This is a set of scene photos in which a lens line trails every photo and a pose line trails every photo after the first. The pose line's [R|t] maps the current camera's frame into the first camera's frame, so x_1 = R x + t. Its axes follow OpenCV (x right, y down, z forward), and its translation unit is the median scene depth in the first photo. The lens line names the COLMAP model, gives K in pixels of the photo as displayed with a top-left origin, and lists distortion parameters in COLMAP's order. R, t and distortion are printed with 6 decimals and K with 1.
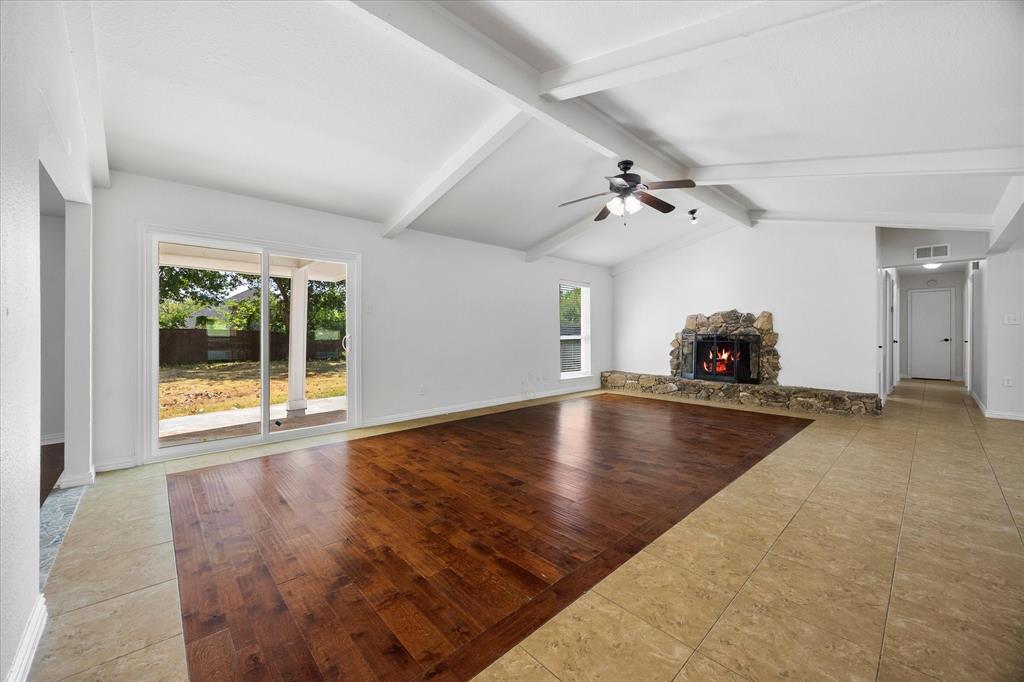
lens RADIAL K [[391.4, 0, 512.0], [0, 391.4, 341.0], [0, 0, 1]] dist [0.001104, -0.000079]
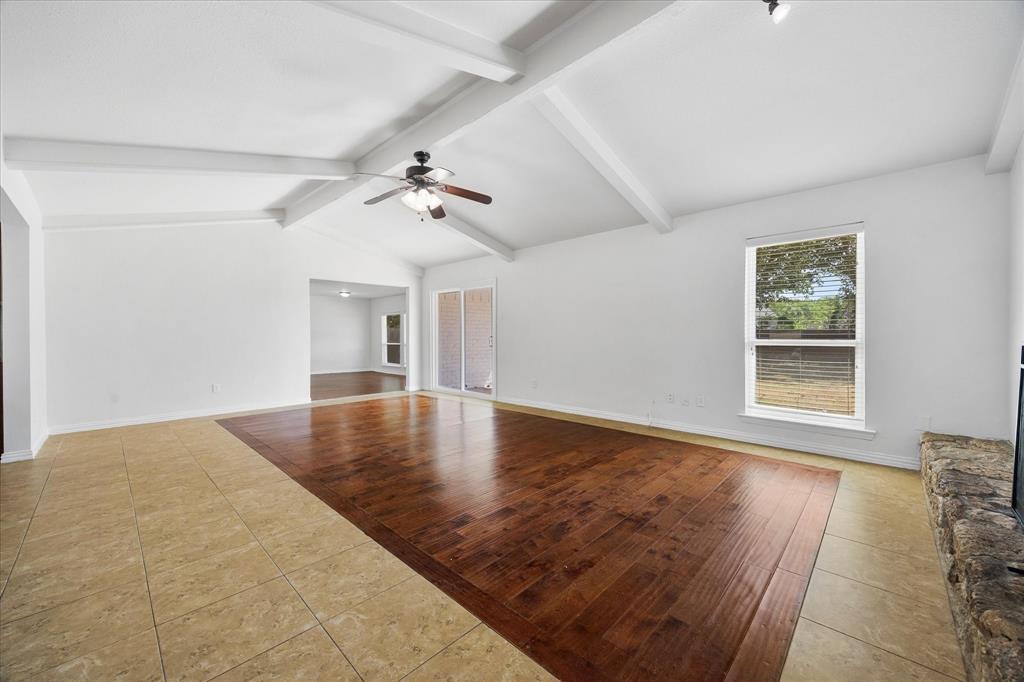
lens RADIAL K [[393.1, 0, 512.0], [0, 393.1, 341.0], [0, 0, 1]] dist [-0.011661, 0.000089]
pose [[0.061295, 0.019373, -0.997932, 1.563280], [-0.018081, 0.999669, 0.018296, -0.033799], [0.997956, 0.016922, 0.061625, 1.450808]]
